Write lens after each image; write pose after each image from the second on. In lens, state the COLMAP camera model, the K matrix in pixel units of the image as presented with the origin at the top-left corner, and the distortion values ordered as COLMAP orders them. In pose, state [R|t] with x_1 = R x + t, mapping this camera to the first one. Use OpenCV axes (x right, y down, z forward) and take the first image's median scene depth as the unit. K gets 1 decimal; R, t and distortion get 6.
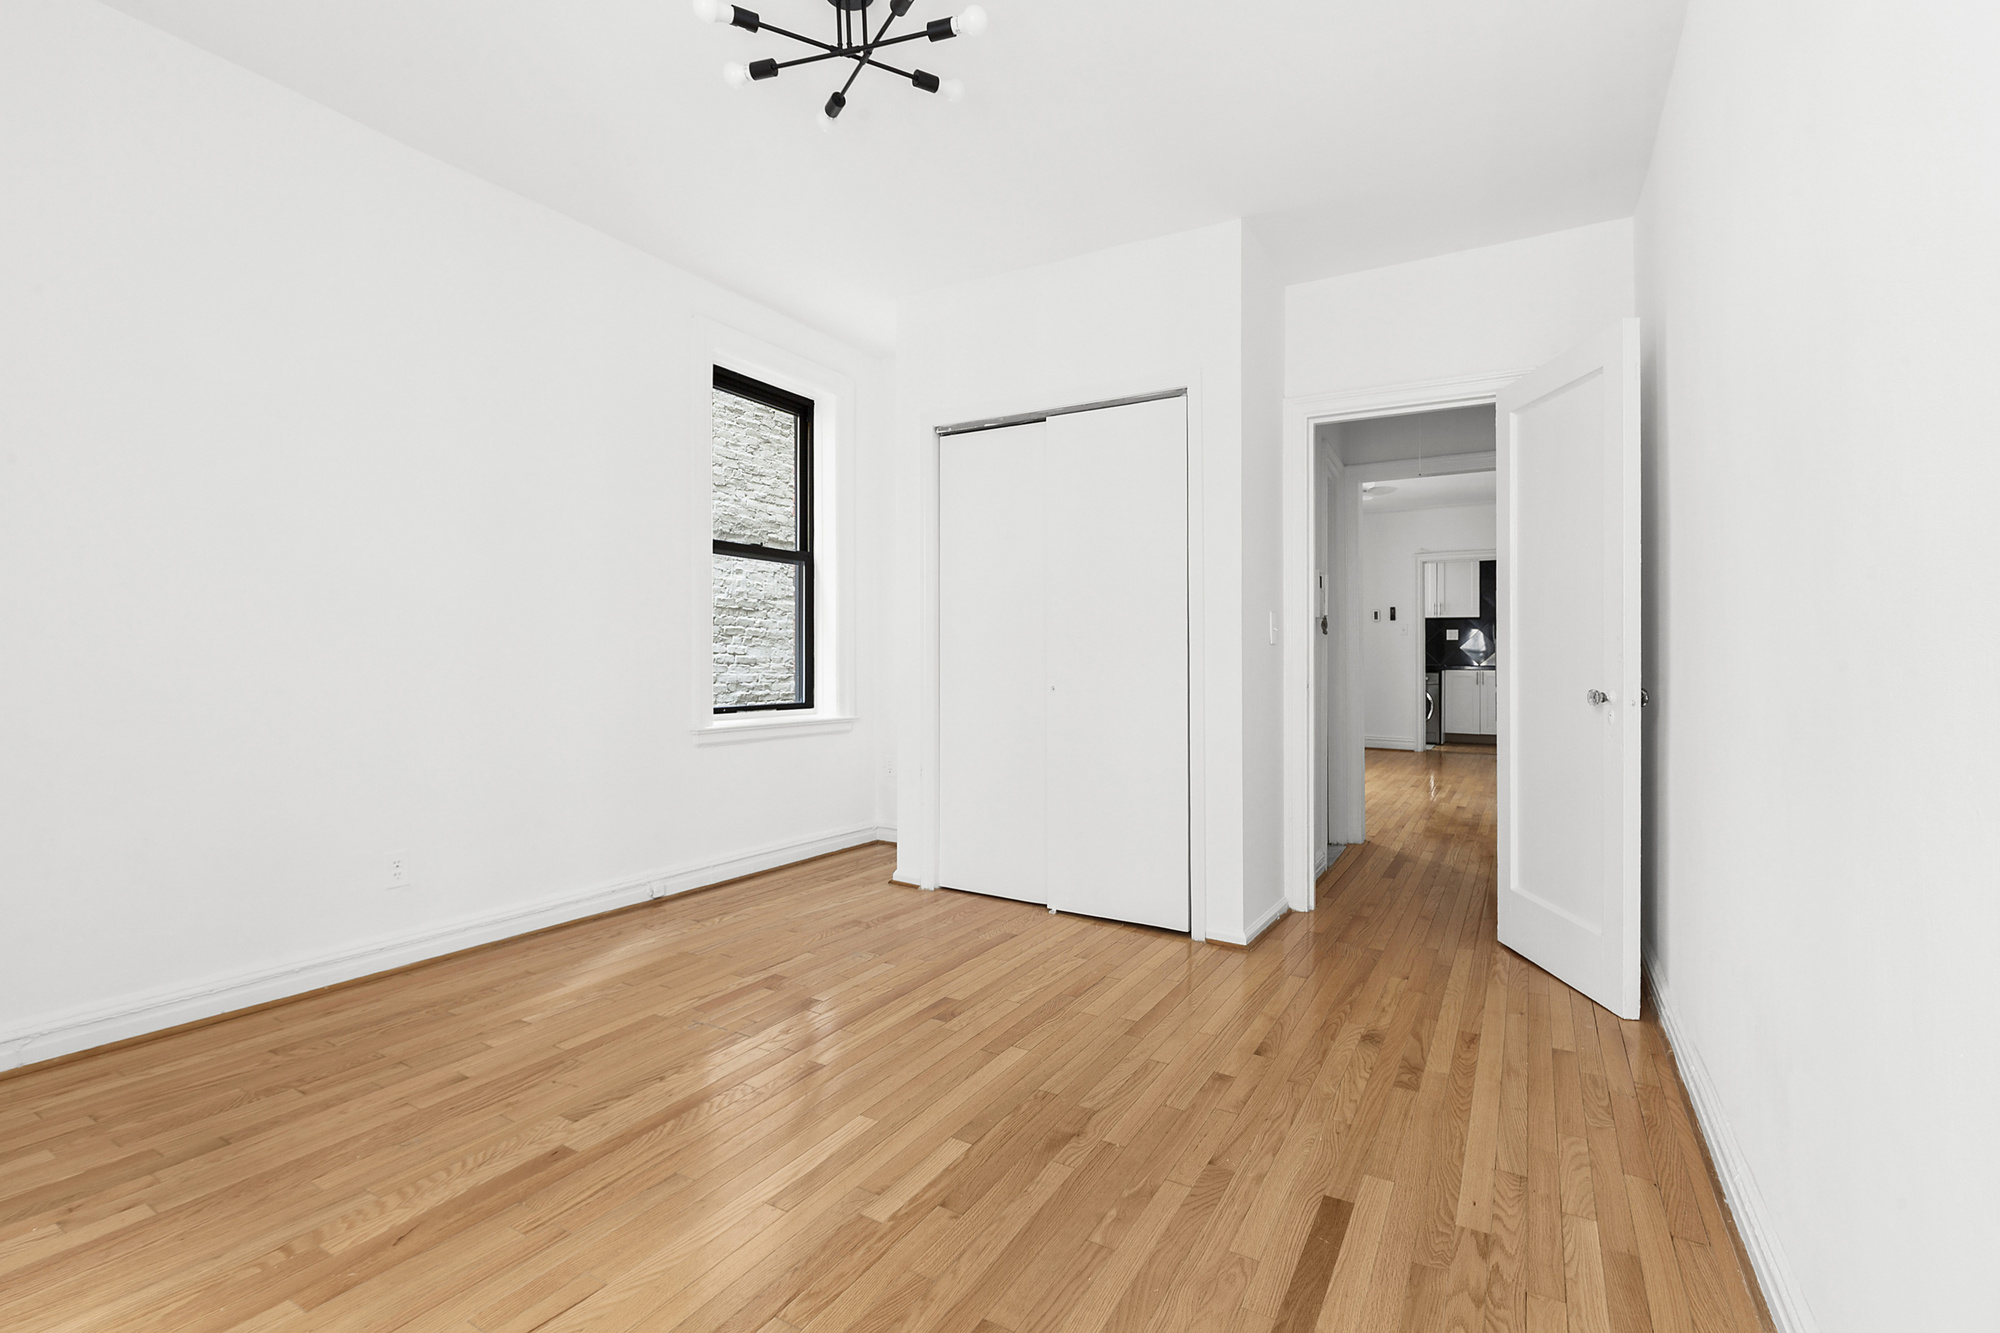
lens RADIAL K [[915.4, 0, 1000.0], [0, 915.4, 666.5], [0, 0, 1]] dist [-0.000864, -0.000259]
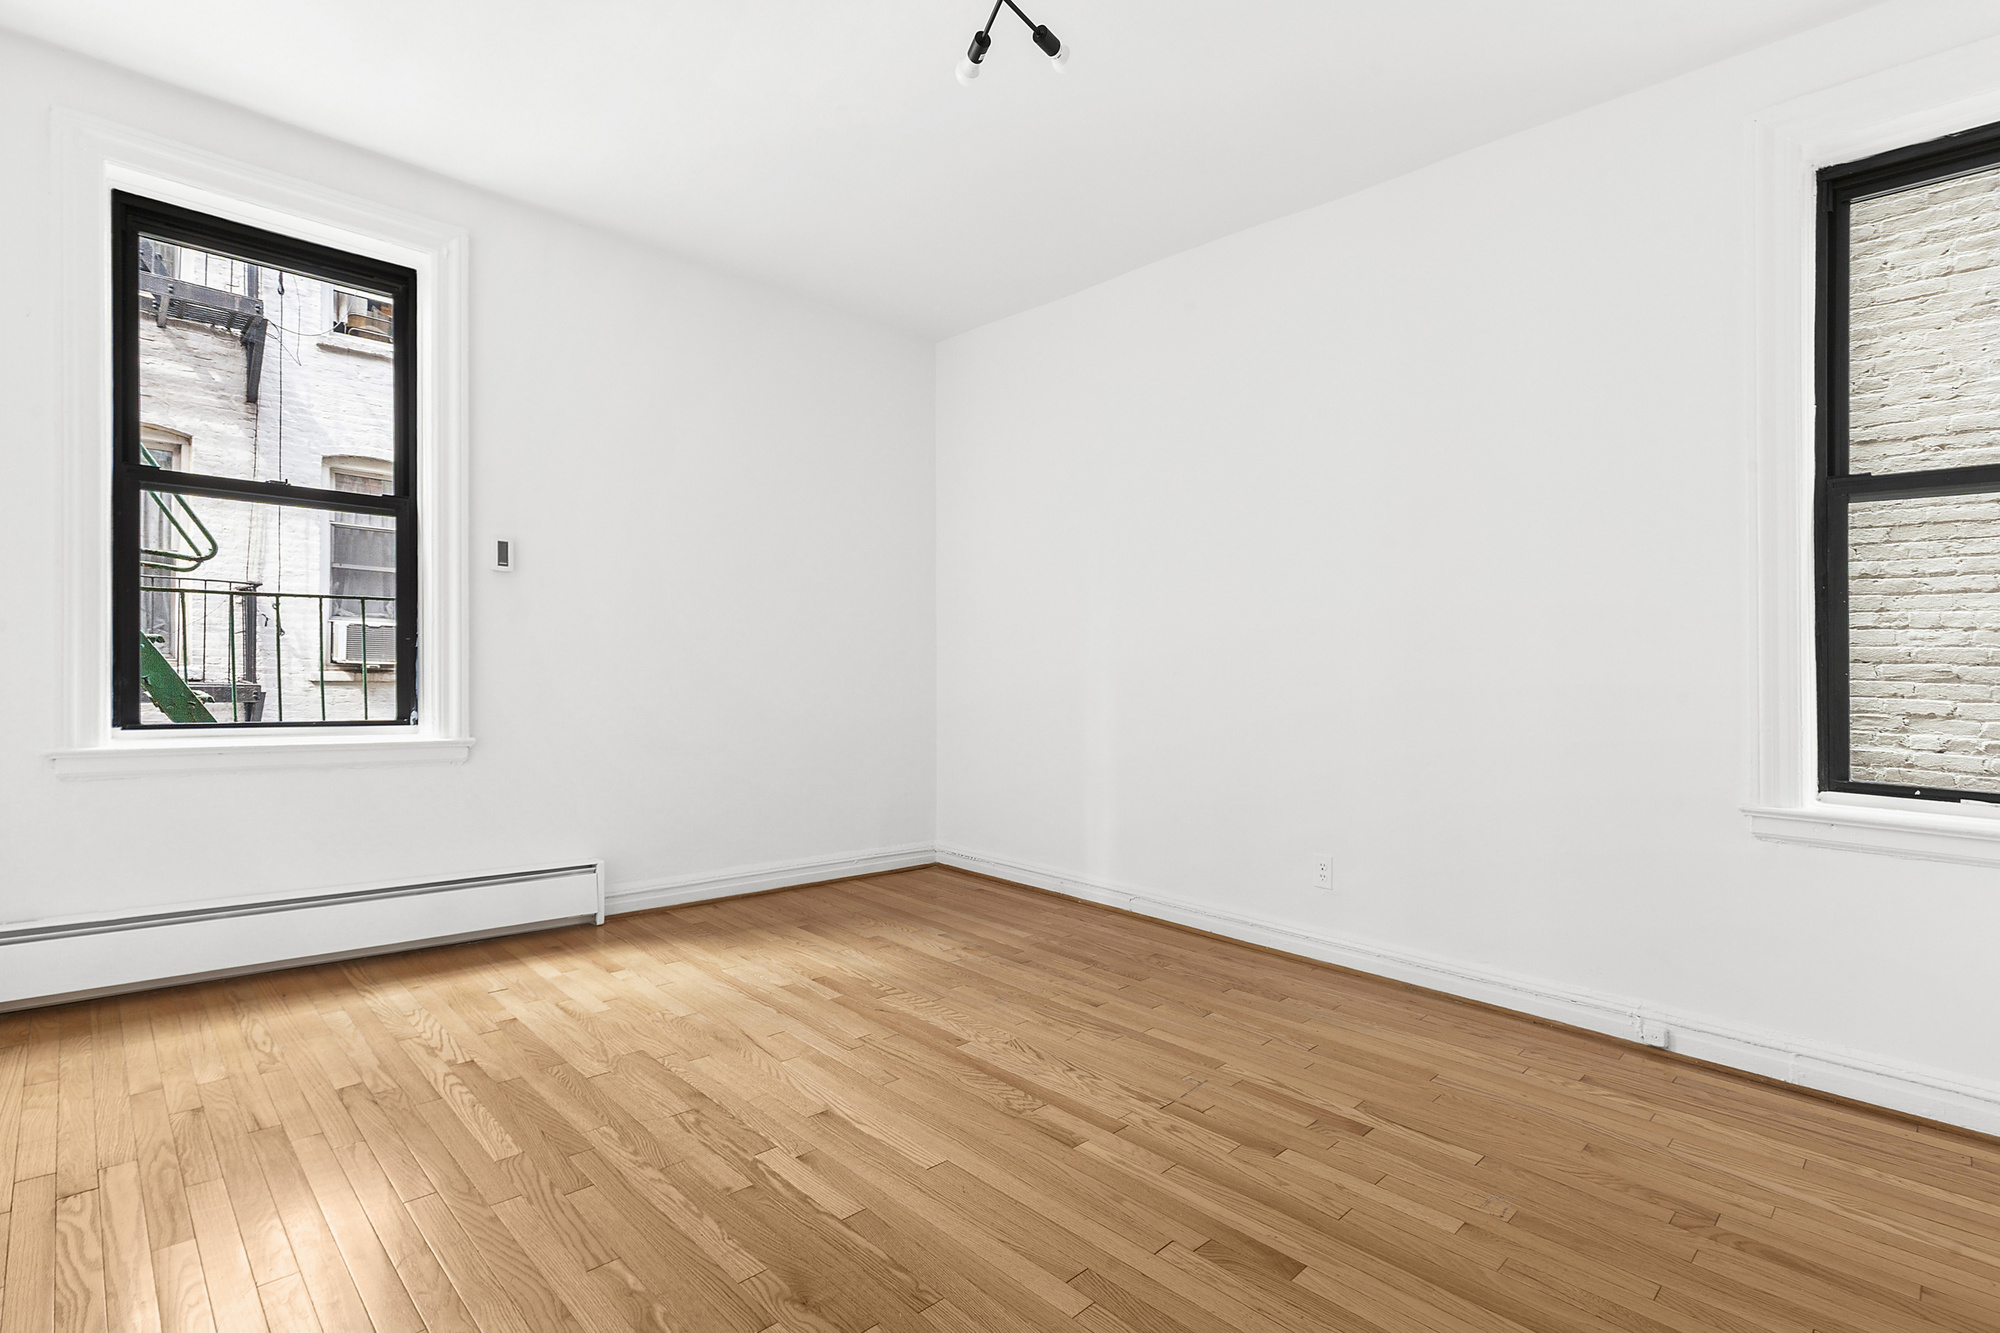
lens RADIAL K [[935.5, 0, 1000.3], [0, 935.5, 700.5], [0, 0, 1]] dist [0.002047, 0.000129]
pose [[-0.260271, 0.016515, -0.965394, 0.567501], [-0.039515, 0.998834, 0.027741, 0.000650], [0.964727, 0.045367, -0.259315, 0.986796]]
